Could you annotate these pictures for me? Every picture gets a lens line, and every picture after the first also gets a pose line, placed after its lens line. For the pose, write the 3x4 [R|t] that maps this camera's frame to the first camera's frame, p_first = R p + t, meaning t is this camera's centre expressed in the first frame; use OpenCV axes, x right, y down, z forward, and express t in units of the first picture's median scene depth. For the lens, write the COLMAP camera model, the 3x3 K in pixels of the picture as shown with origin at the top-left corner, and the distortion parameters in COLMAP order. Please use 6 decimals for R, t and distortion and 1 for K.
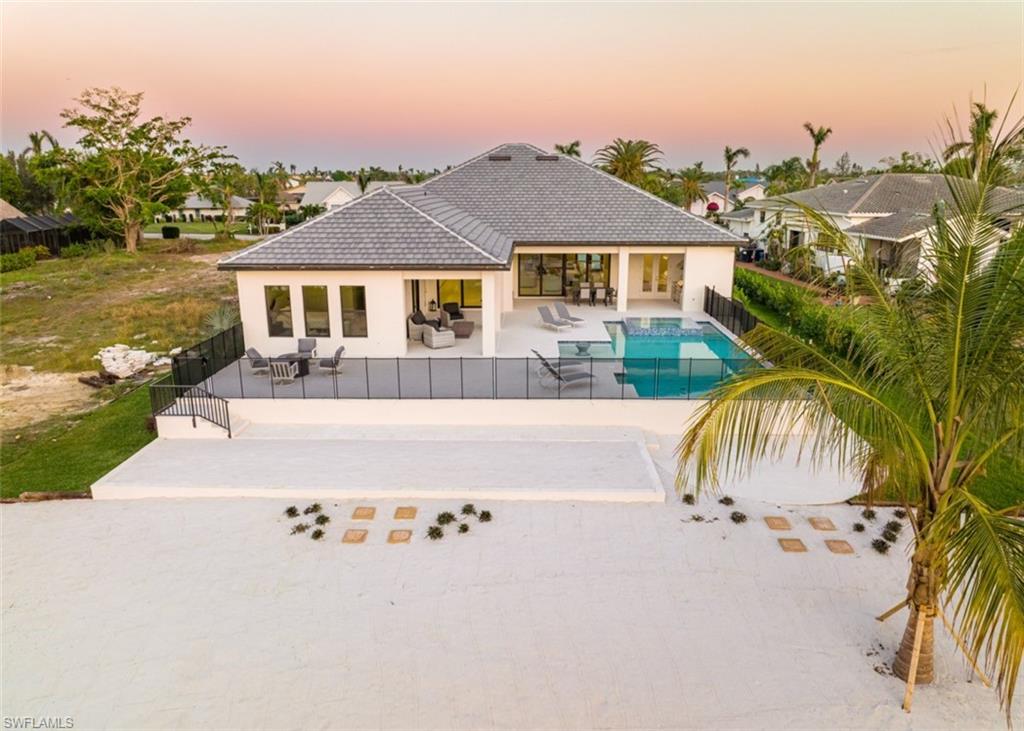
lens RADIAL K [[731.6, 0, 512.0], [0, 731.6, 365.5], [0, 0, 1]] dist [-0.041933, -0.001449]
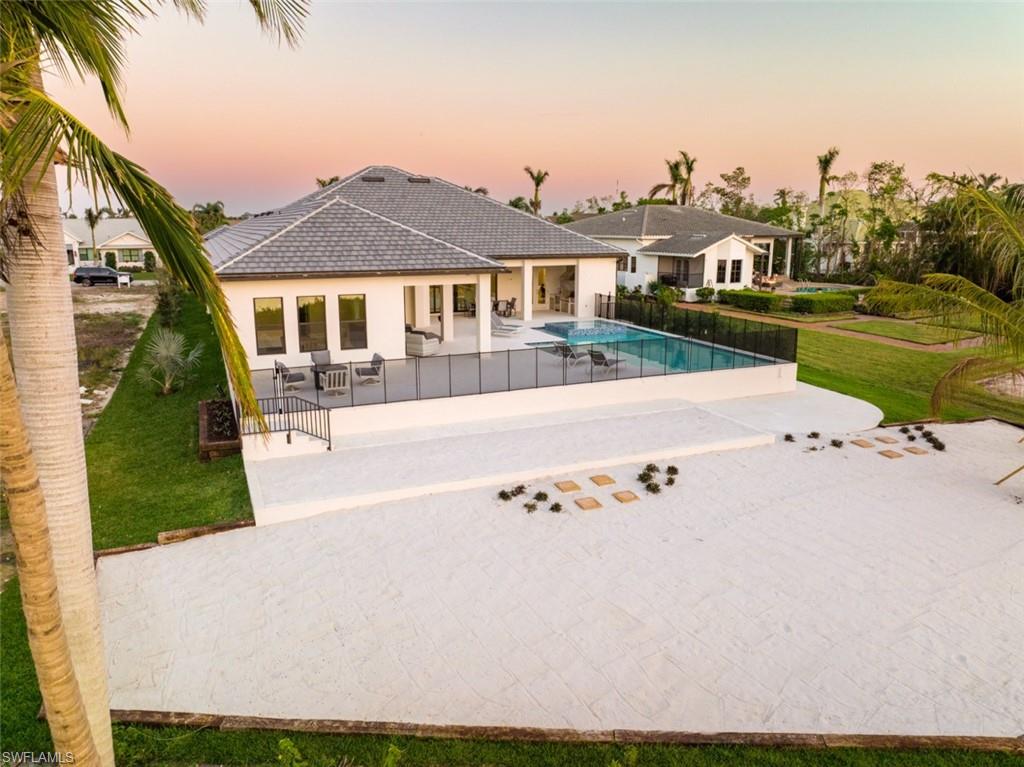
lens RADIAL K [[725.5, 0, 512.0], [0, 725.5, 383.5], [0, 0, 1]] dist [-0.039373, 0.001926]
pose [[0.906691, -0.087874, 0.412541, -0.428262], [0.102660, 0.994621, -0.013767, 0.040607], [-0.409112, 0.054834, 0.910835, 0.059981]]
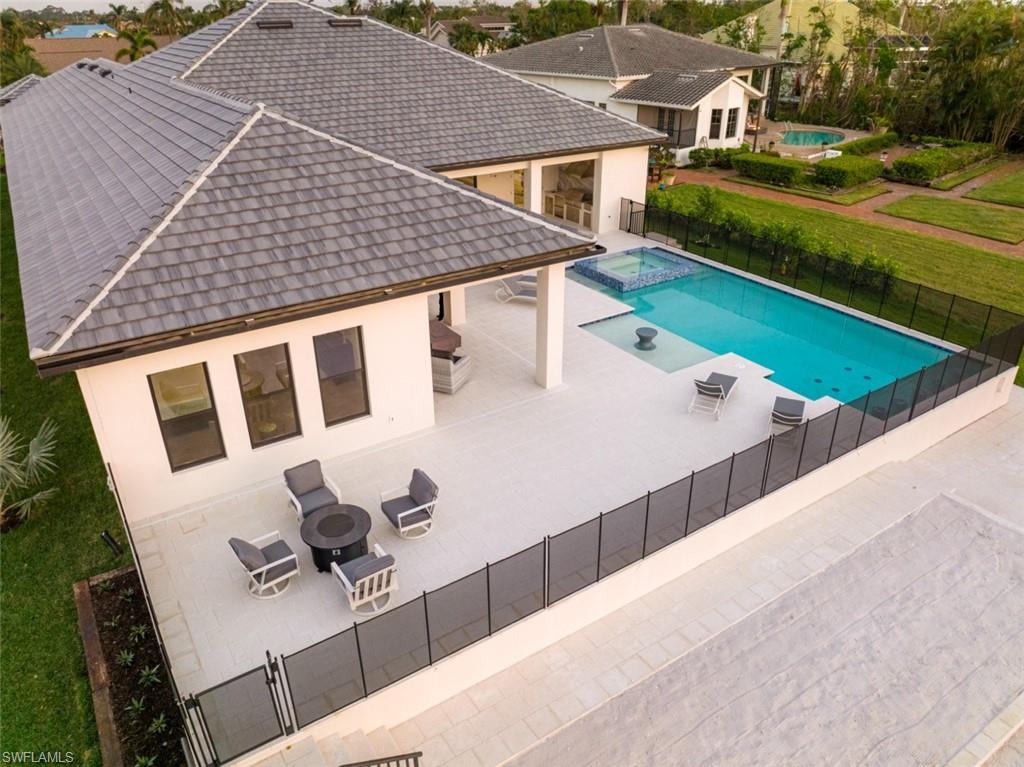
lens RADIAL K [[725.5, 0, 512.0], [0, 725.5, 383.5], [0, 0, 1]] dist [-0.039373, 0.001926]
pose [[0.817996, -0.266761, 0.509629, -0.382906], [0.147629, 0.953648, 0.262222, -0.186242], [-0.555958, -0.139260, 0.819462, 0.519238]]
